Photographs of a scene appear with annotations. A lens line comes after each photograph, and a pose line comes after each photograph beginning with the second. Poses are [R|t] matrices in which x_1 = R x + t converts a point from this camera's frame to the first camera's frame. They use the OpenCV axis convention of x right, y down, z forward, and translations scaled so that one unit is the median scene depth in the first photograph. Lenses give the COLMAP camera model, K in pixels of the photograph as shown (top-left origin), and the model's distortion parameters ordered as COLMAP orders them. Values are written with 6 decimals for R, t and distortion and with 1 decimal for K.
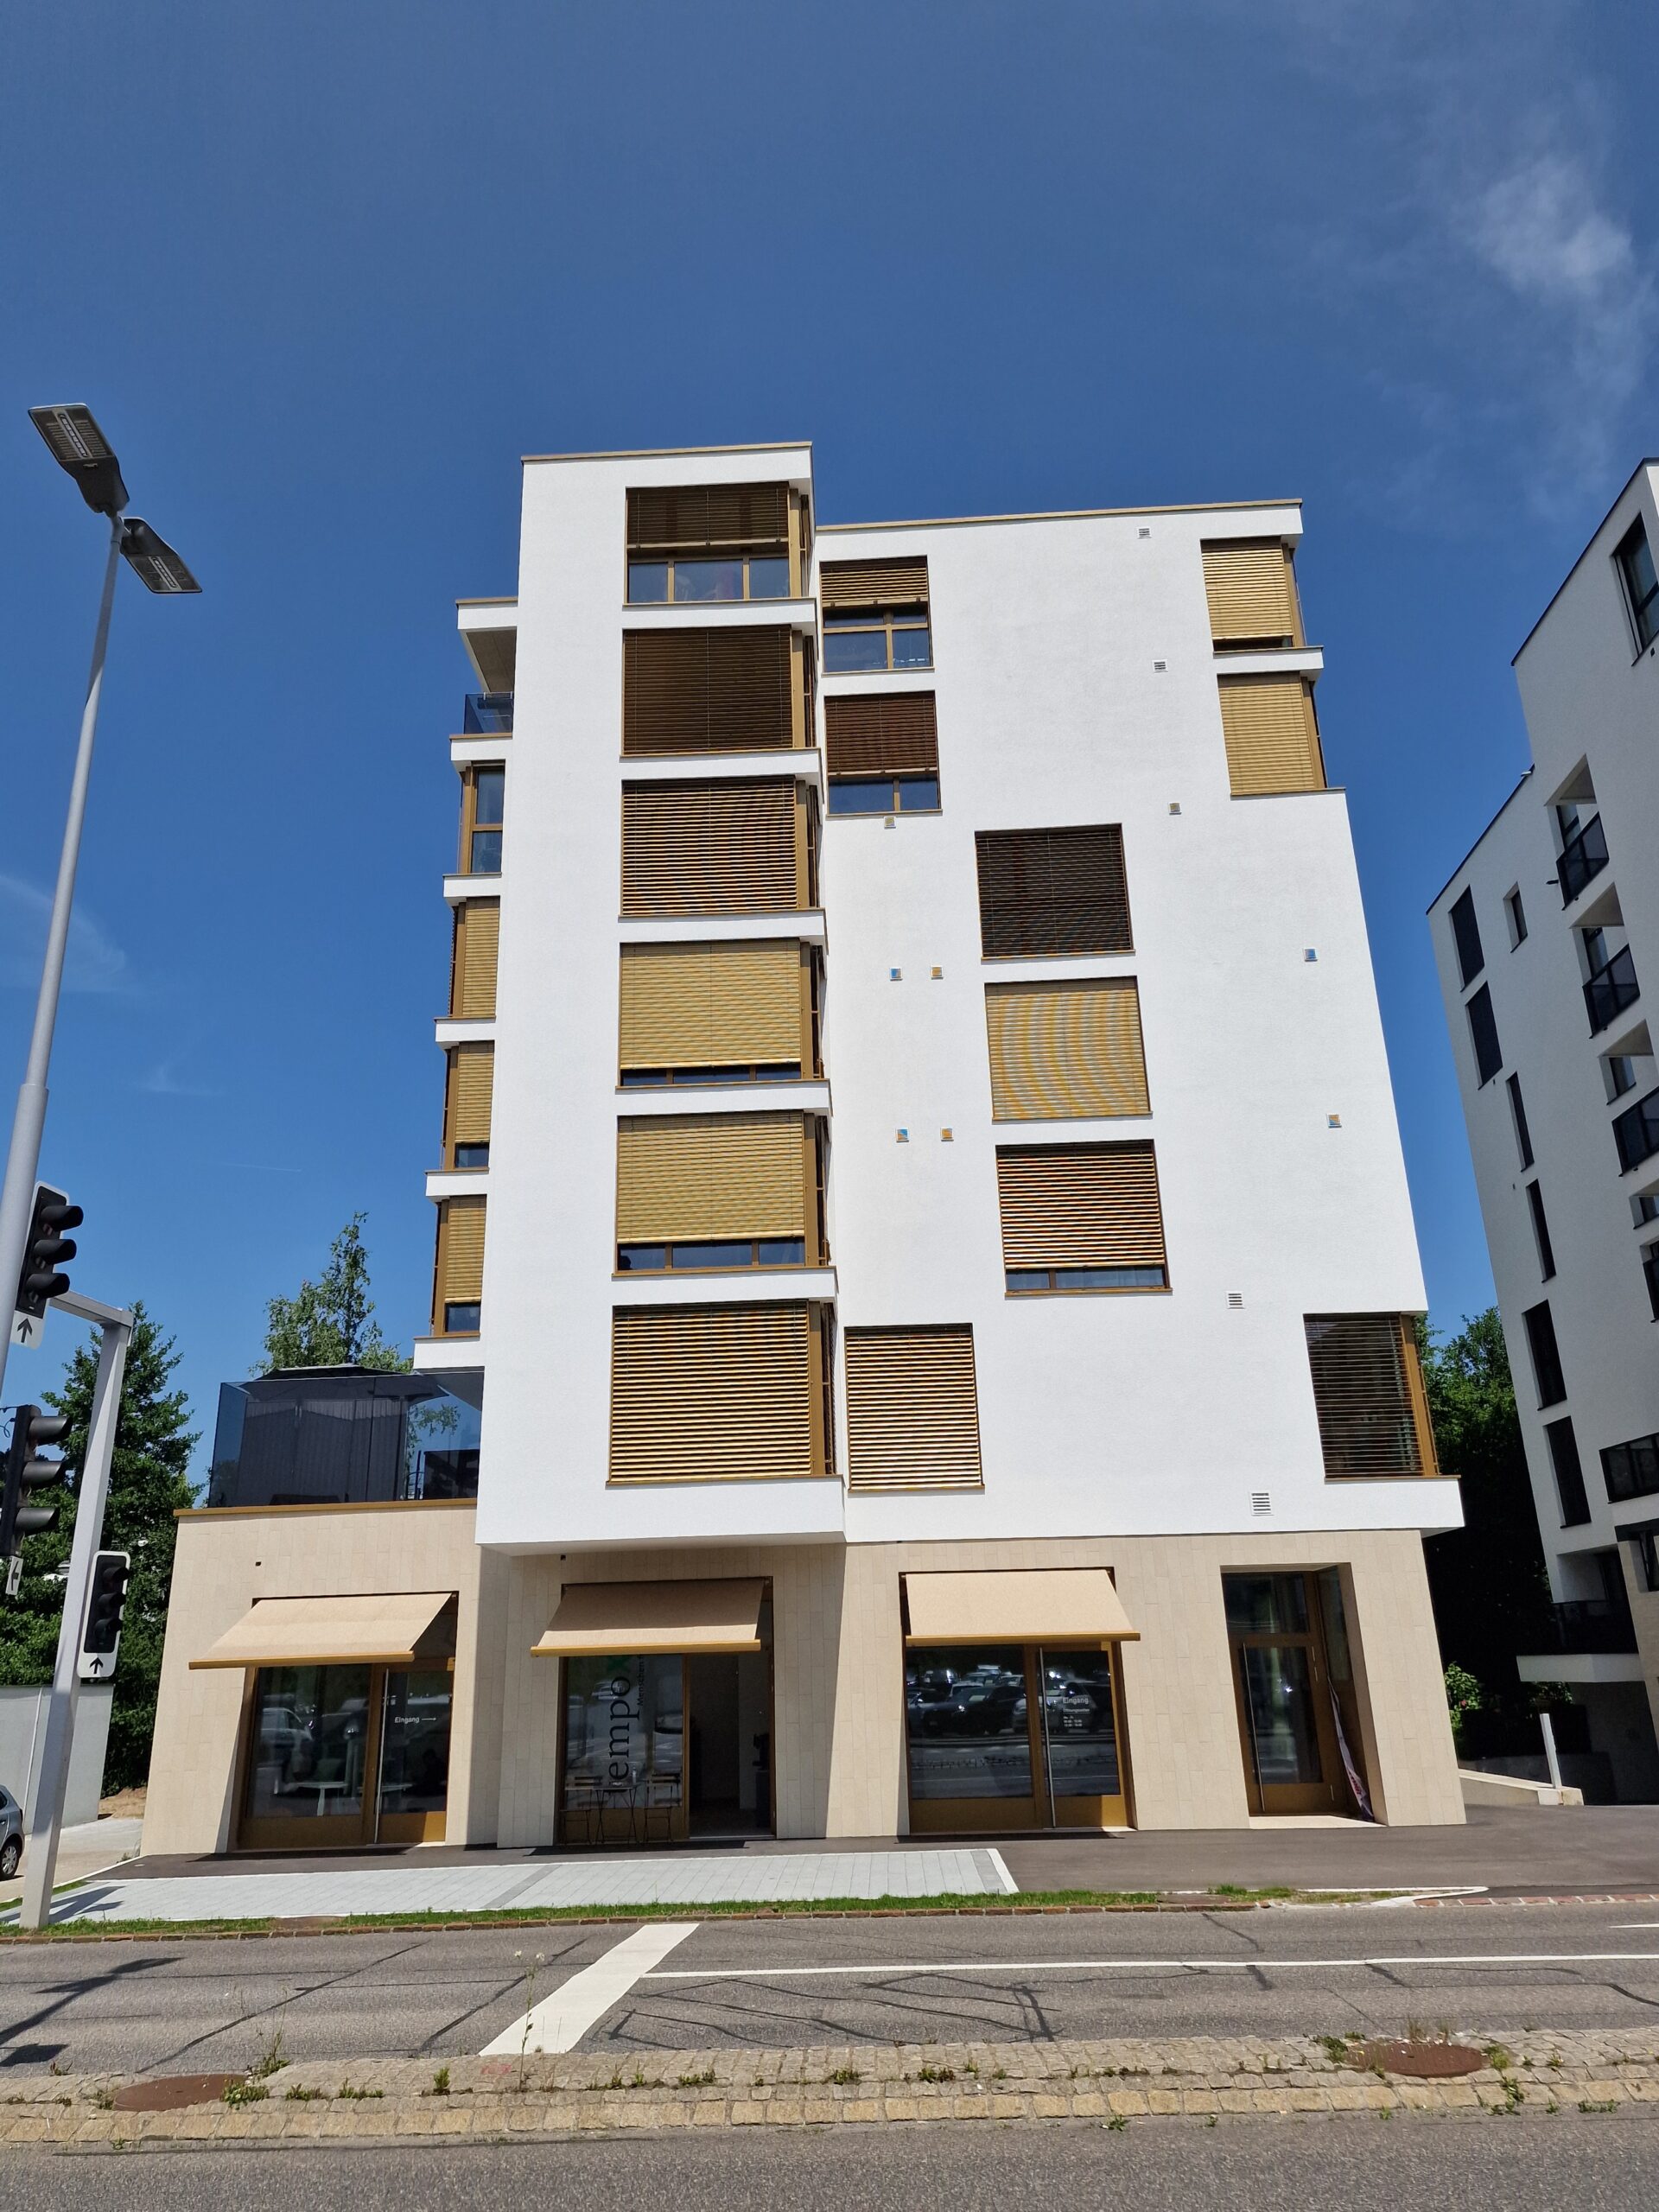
lens RADIAL K [[1547.0, 0, 829.5], [0, 1547.0, 1106.0], [0, 0, 1]] dist [0.032895, -0.000195]
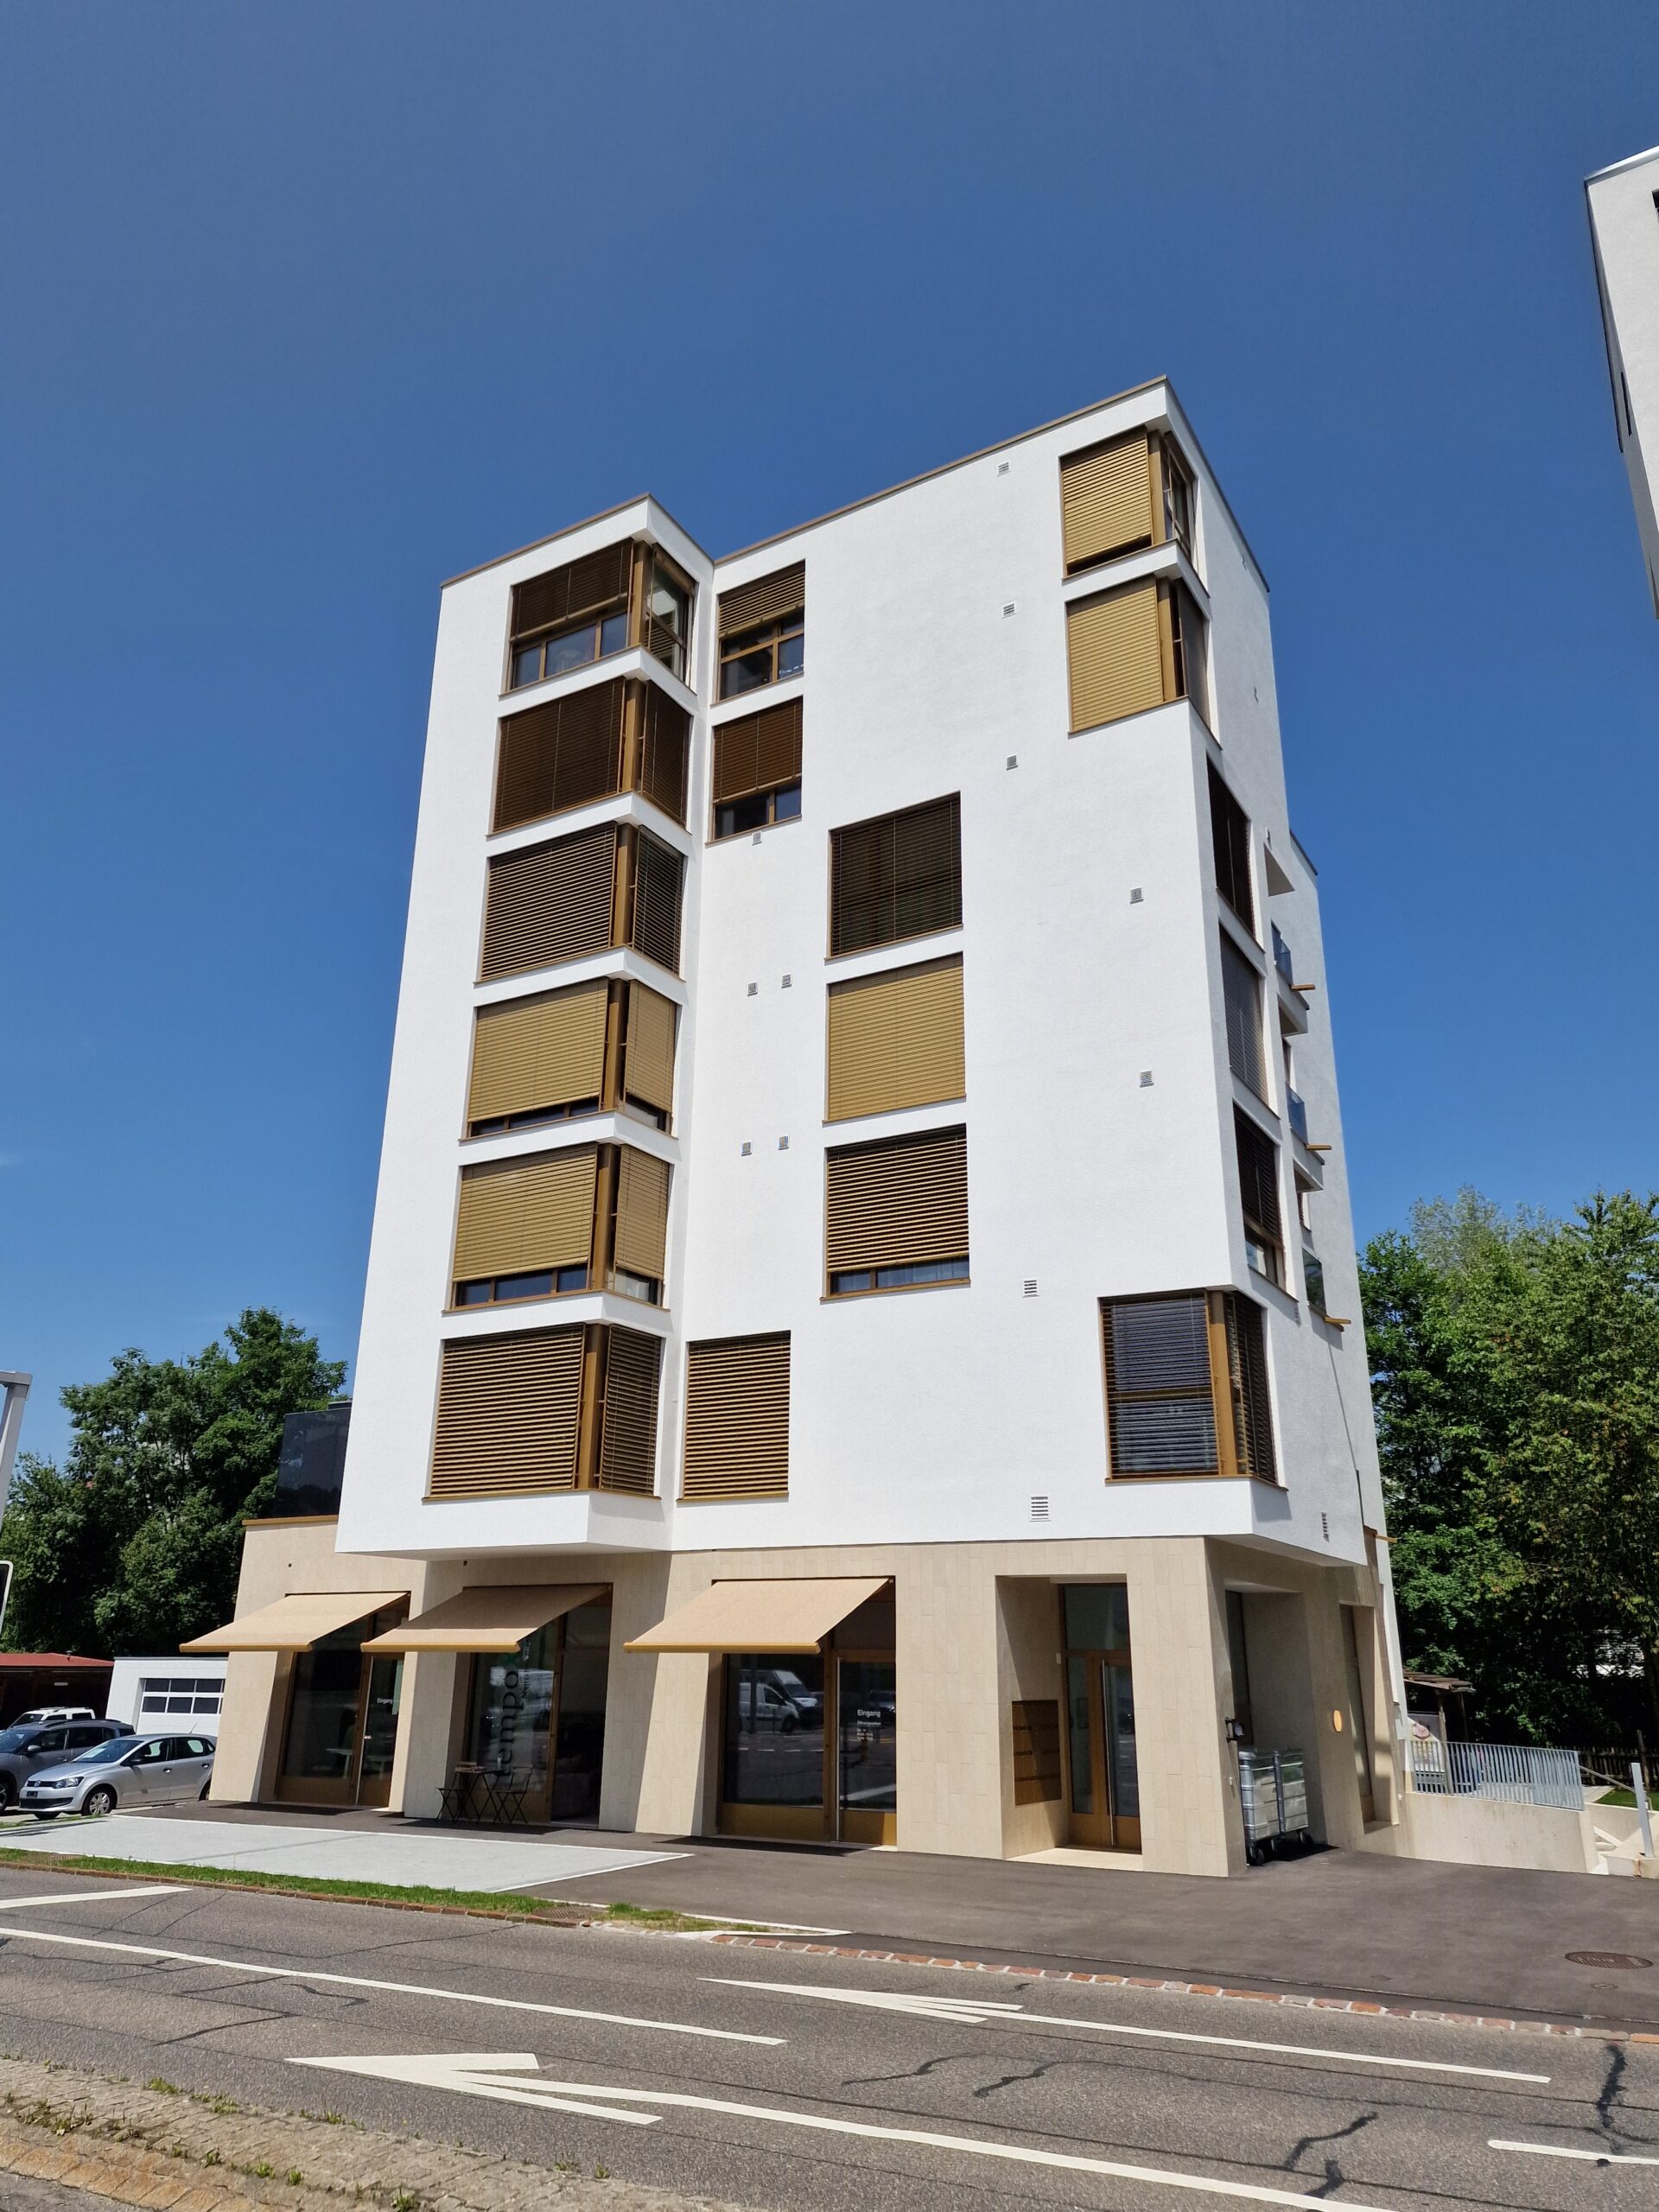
lens RADIAL K [[1561.4, 0, 829.5], [0, 1561.4, 1106.0], [0, 0, 1]] dist [0.042397, -0.001498]
pose [[0.879421, -0.126290, -0.458988, 0.570352], [0.128467, 0.991356, -0.026627, 0.025613], [0.458383, -0.035549, 0.888043, 0.115703]]
